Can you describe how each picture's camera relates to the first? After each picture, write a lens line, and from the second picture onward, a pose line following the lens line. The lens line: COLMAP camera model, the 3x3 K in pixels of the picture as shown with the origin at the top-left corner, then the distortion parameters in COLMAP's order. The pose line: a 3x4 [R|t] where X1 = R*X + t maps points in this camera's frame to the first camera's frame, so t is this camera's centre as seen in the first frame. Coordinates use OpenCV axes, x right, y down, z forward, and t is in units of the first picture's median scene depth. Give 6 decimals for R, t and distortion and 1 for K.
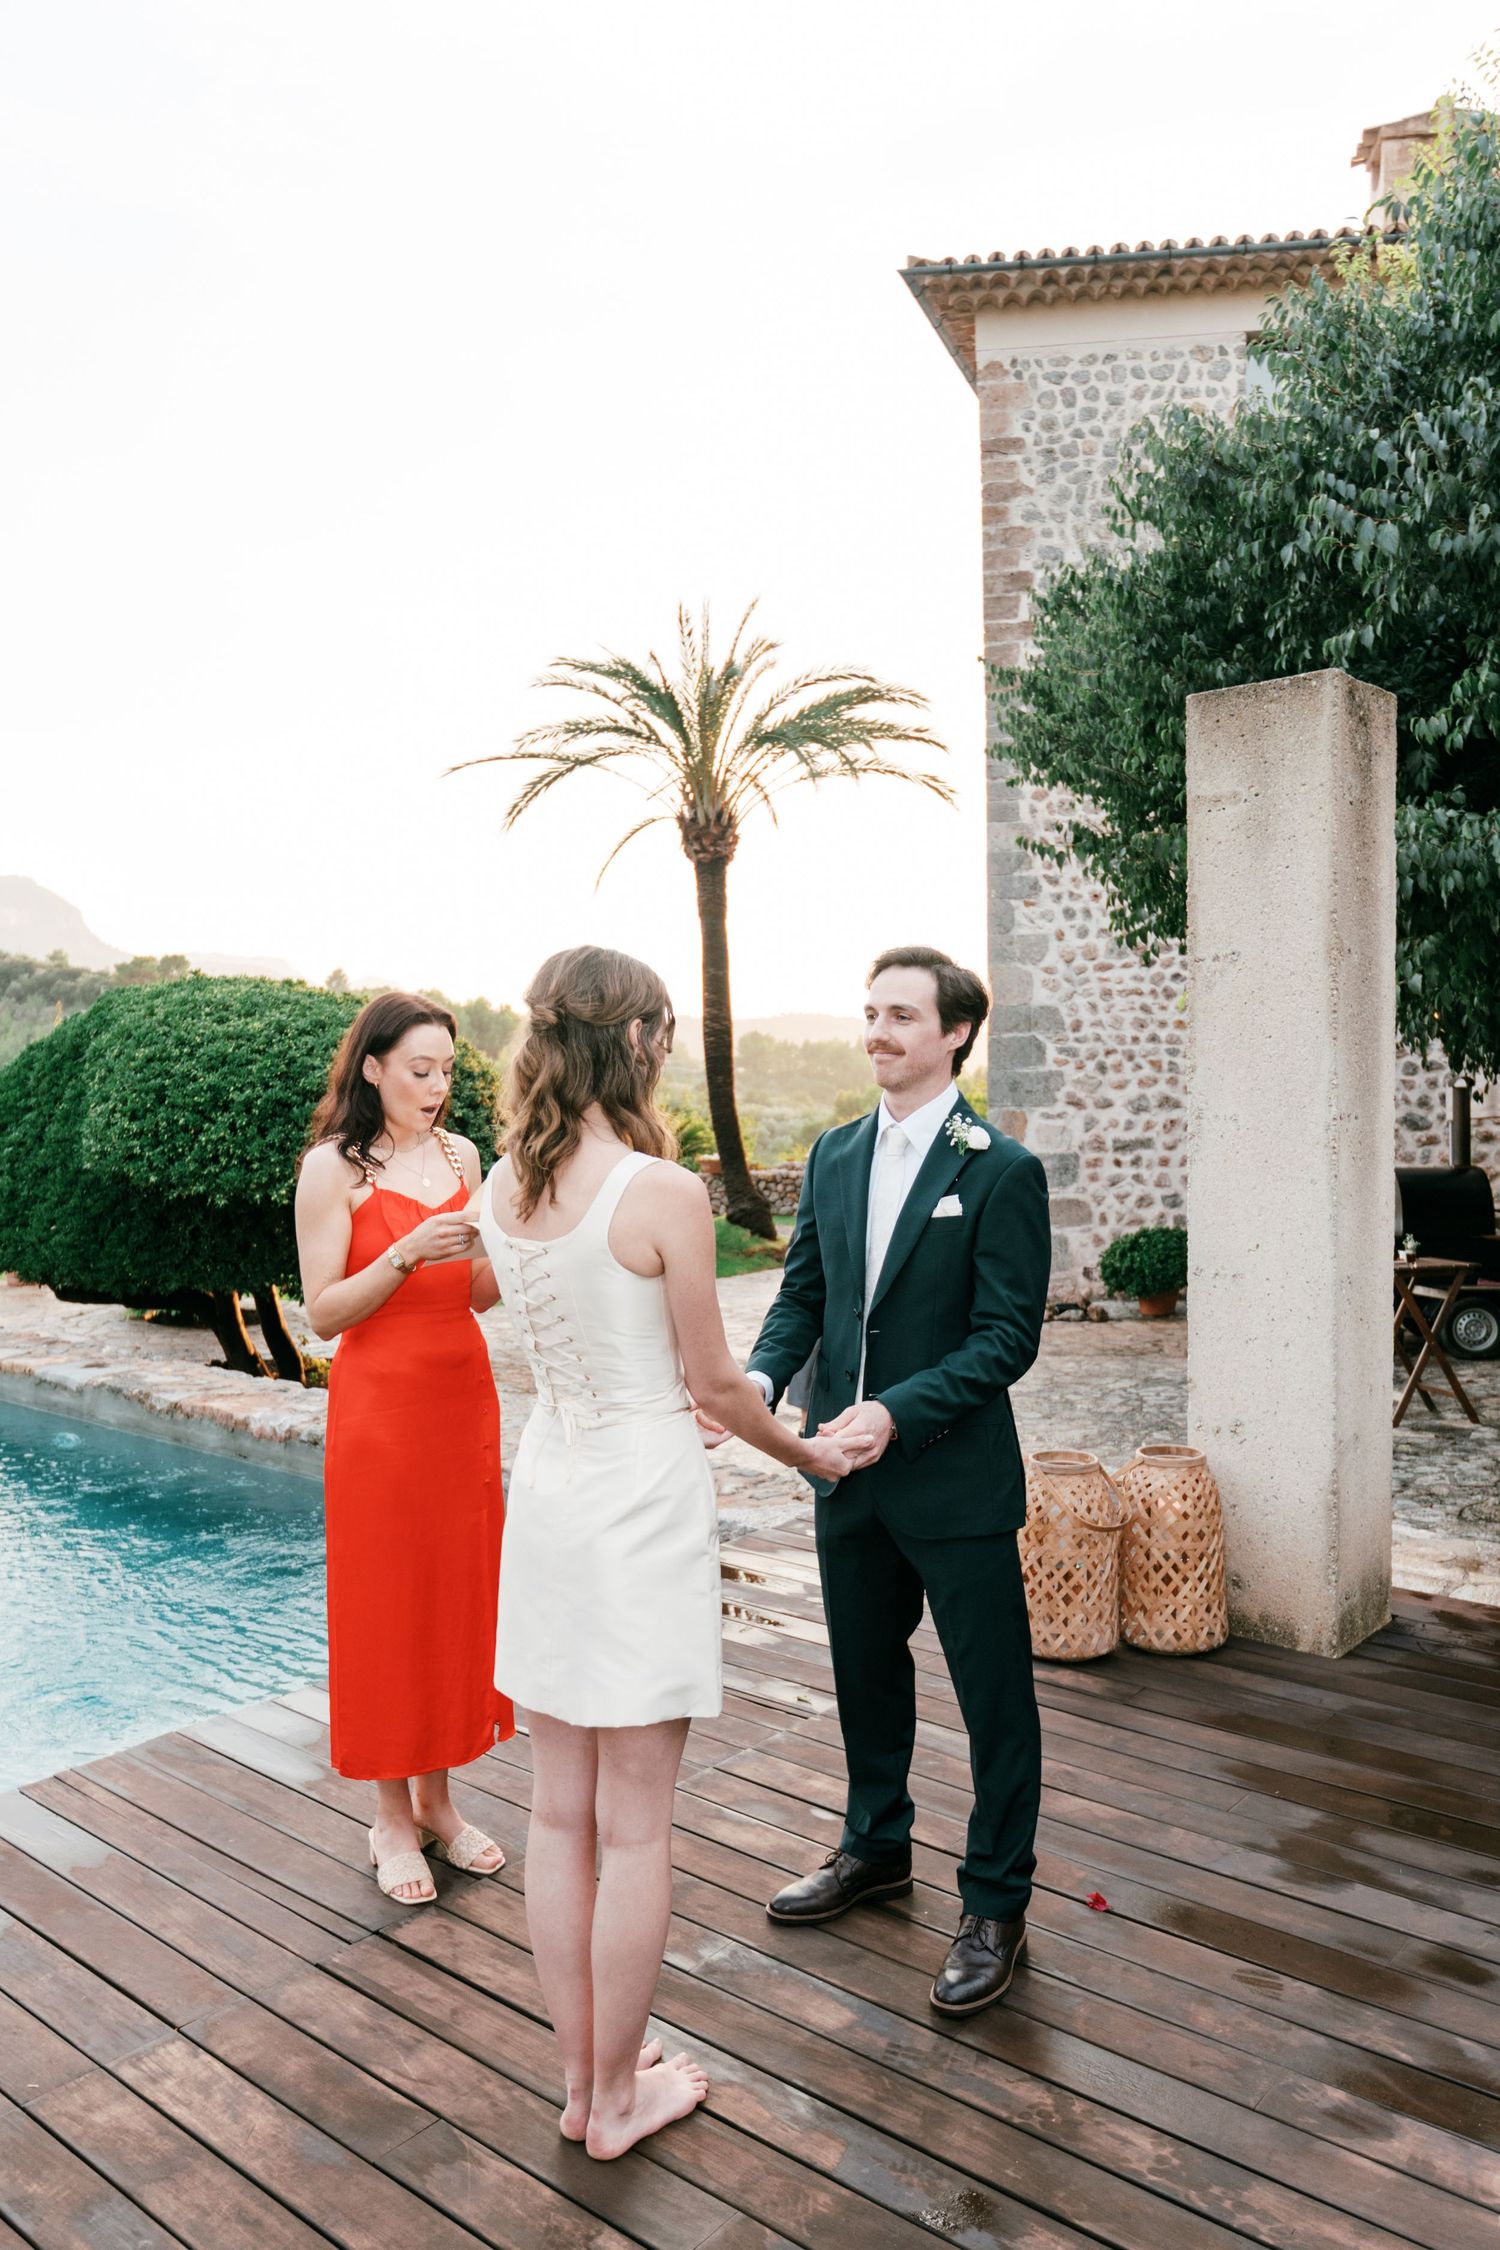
lens RADIAL K [[1619.0, 0, 750.0], [0, 1619.0, 1125.0], [0, 0, 1]] dist [-0.046887, -0.000257]
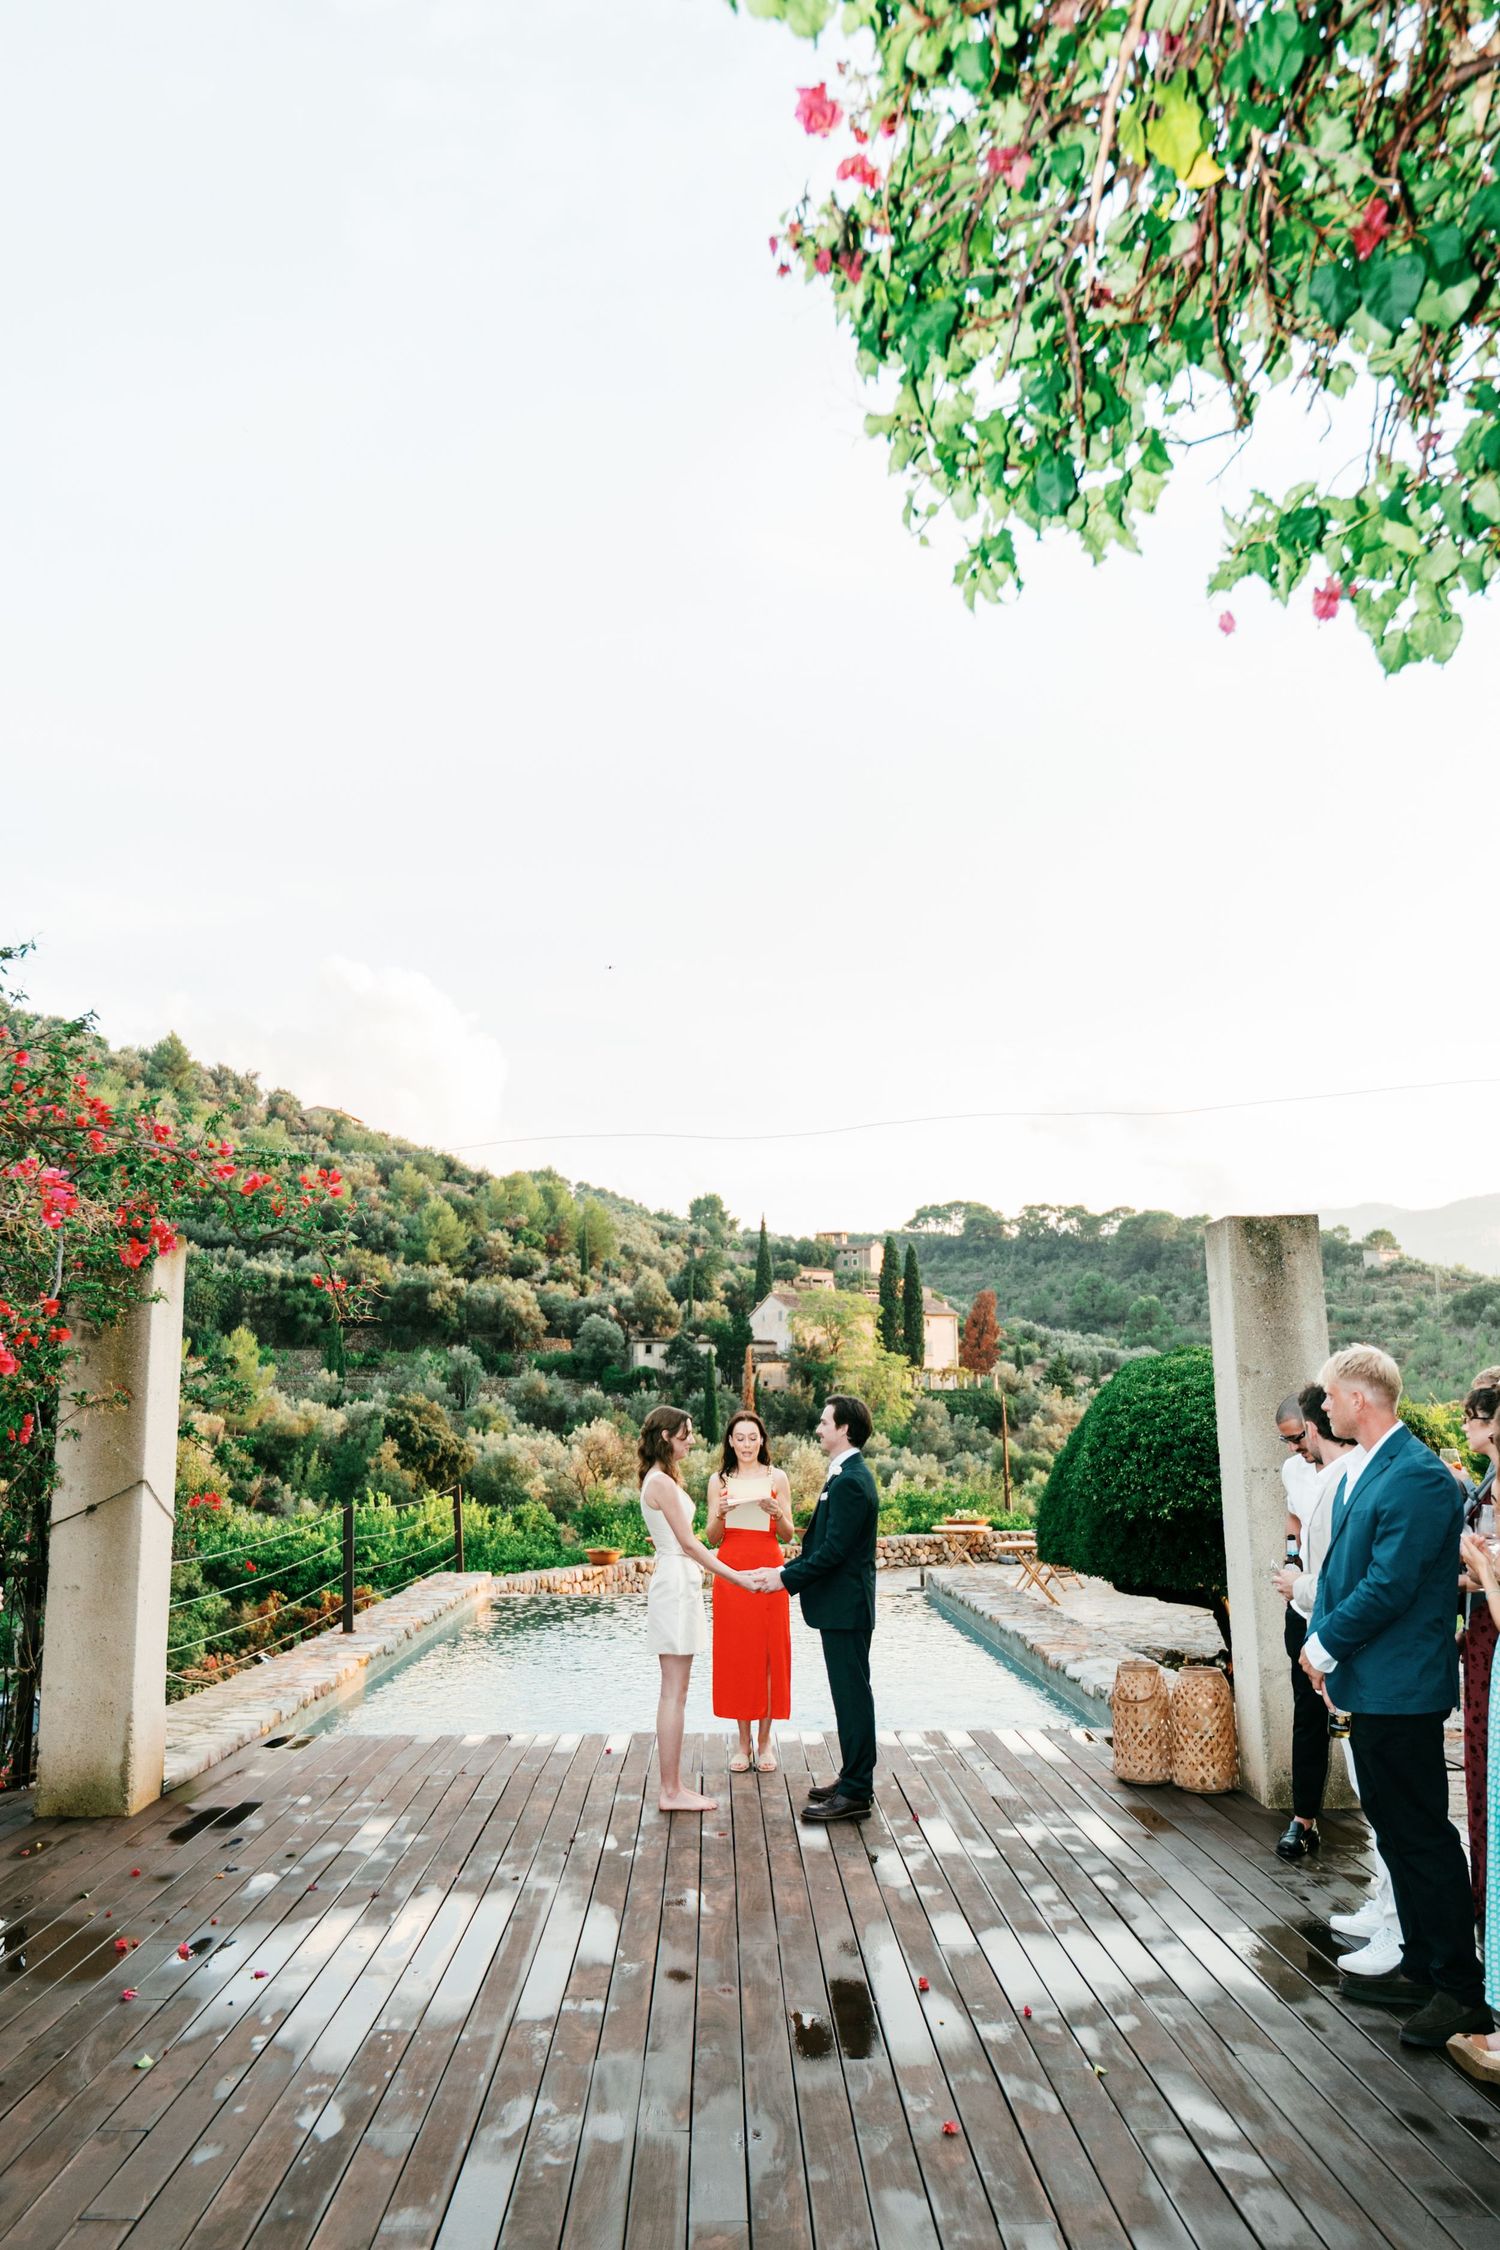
lens RADIAL K [[1674.8, 0, 697.9], [0, 1674.8, 1119.1], [0, 0, 1]] dist [-0.012241, -0.000277]
pose [[0.638256, -0.132300, -0.758370, 0.328529], [-0.020676, 0.981820, -0.188683, -0.005486], [0.769546, 0.136108, 0.623918, -0.144492]]
